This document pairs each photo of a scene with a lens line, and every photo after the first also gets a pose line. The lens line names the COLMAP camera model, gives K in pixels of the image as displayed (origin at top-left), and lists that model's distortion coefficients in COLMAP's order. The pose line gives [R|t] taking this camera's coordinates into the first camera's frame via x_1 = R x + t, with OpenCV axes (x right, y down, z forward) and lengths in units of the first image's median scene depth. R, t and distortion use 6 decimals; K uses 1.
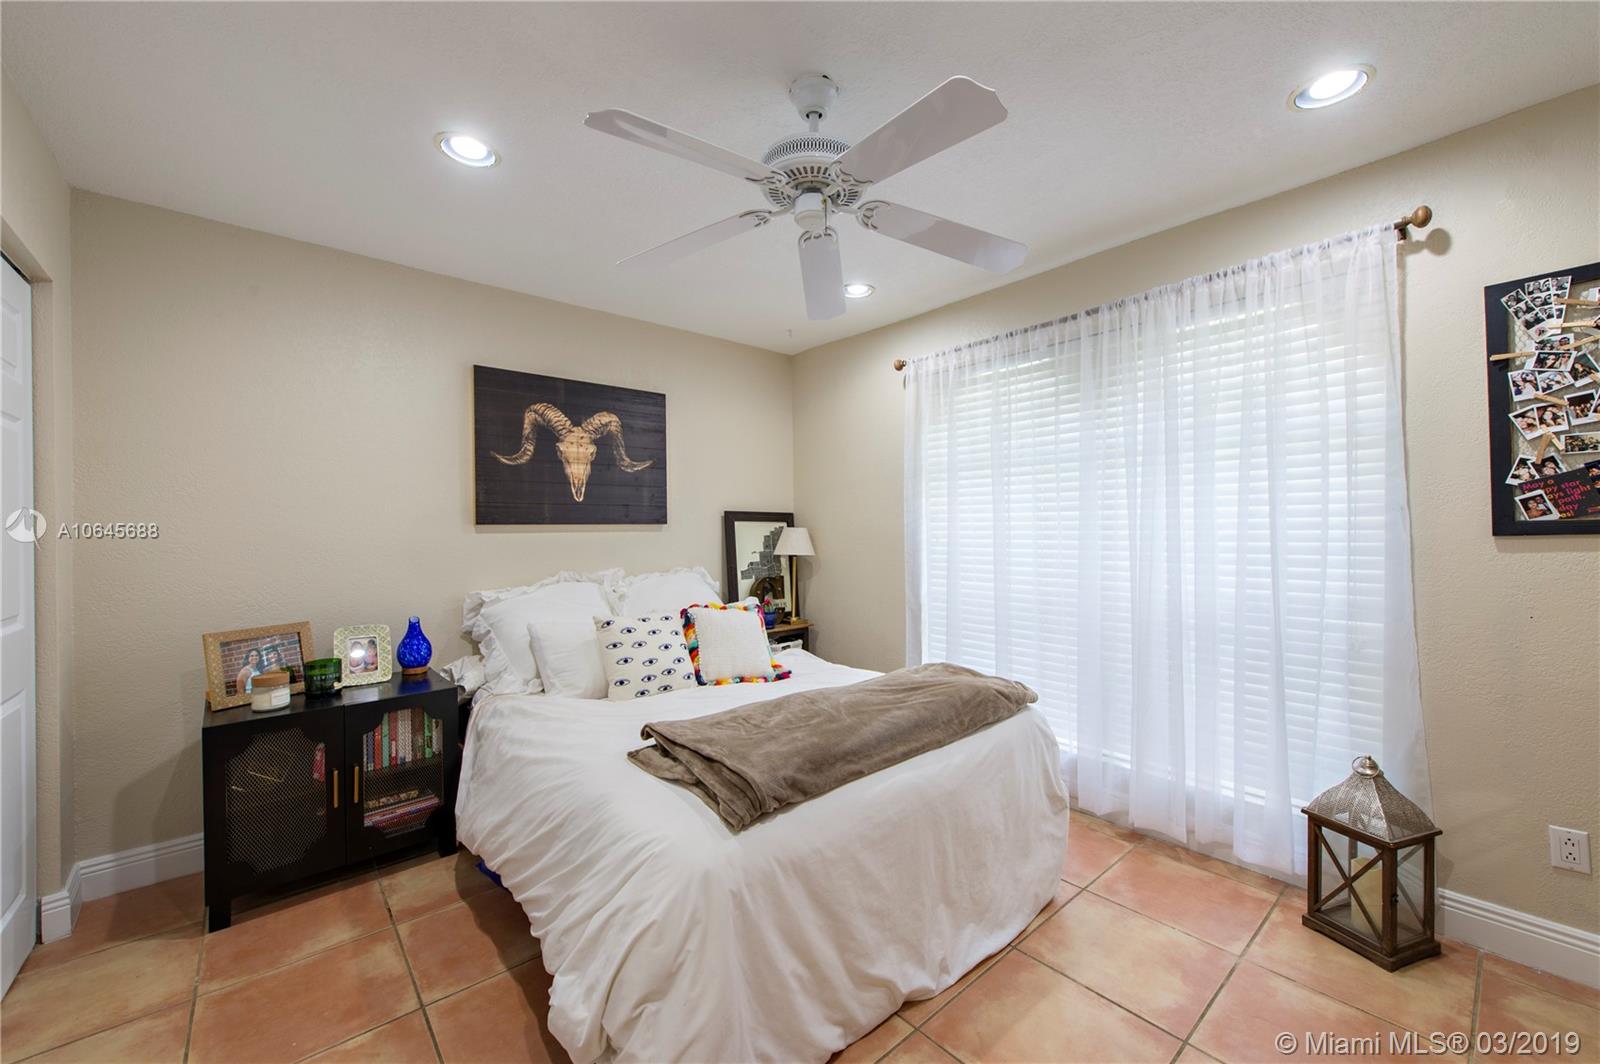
lens RADIAL K [[621.2, 0, 802.3], [0, 621.2, 532.3], [0, 0, 1]] dist [0.008747, -0.003978]
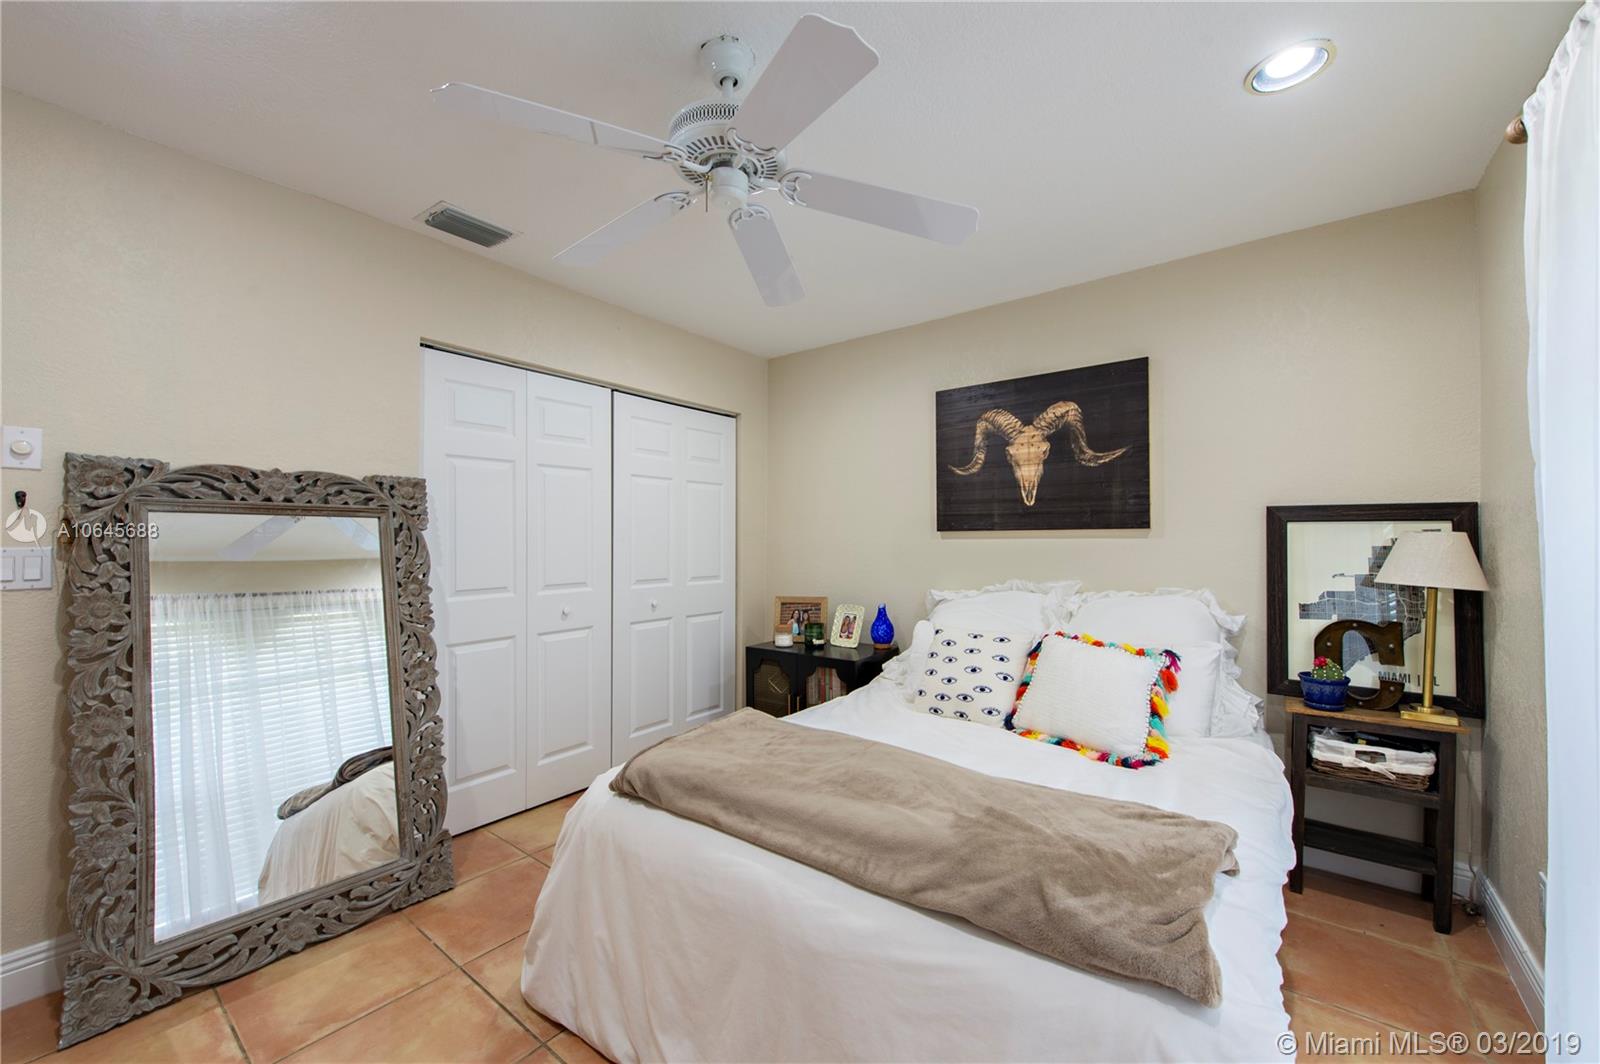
lens RADIAL K [[621.2, 0, 802.7], [0, 621.2, 535.9], [0, 0, 1]] dist [0.008747, -0.003978]
pose [[0.194714, 0.002602, -0.980857, 0.494791], [-0.002449, 0.999995, 0.002166, -0.005596], [0.980857, 0.001981, 0.194719, 0.491732]]
